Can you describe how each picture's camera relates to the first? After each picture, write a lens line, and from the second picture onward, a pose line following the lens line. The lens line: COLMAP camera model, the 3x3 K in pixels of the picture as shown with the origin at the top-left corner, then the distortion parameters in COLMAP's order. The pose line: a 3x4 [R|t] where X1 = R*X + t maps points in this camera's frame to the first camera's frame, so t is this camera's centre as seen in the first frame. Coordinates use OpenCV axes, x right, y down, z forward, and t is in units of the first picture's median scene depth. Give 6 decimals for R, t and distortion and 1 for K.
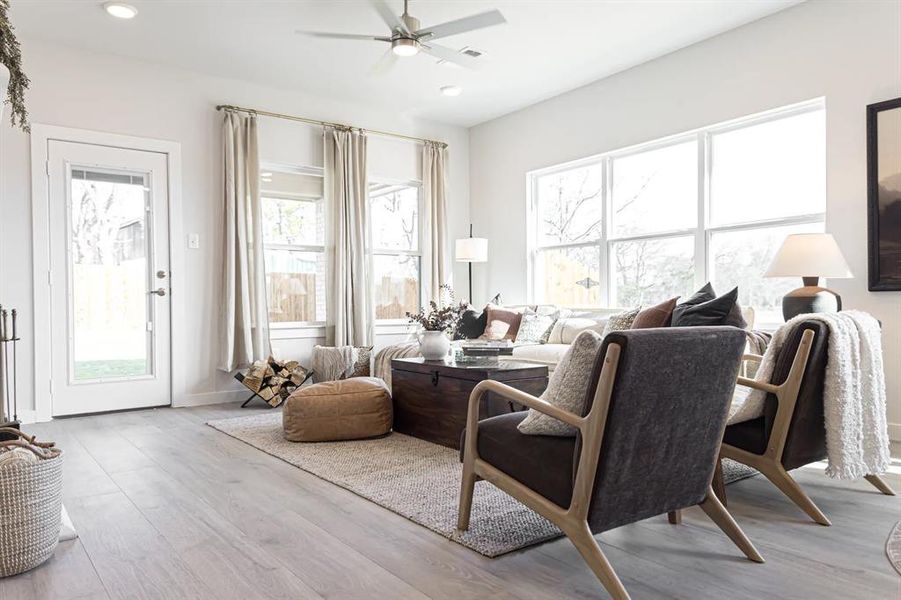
lens RADIAL K [[683.8, 0, 449.7], [0, 683.8, 309.7], [0, 0, 1]] dist [0.121504, -0.152909]
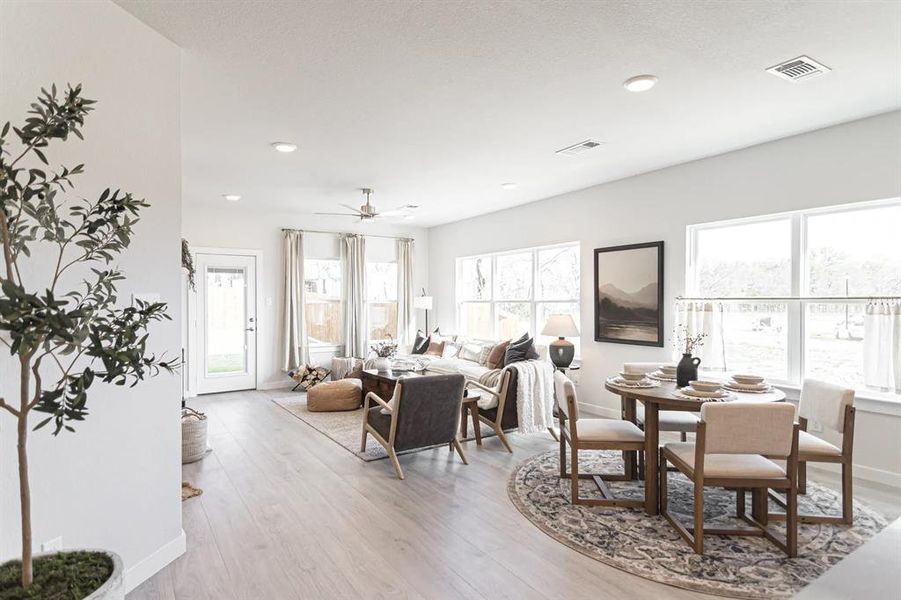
lens RADIAL K [[523.2, 0, 450.5], [0, 523.2, 300.0], [0, 0, 1]] dist [0.003883, 0.000616]
pose [[0.998822, 0.008460, -0.047787, 0.203793], [-0.008767, 0.999942, -0.006206, -0.105149], [0.047732, 0.006617, 0.998838, -0.419505]]
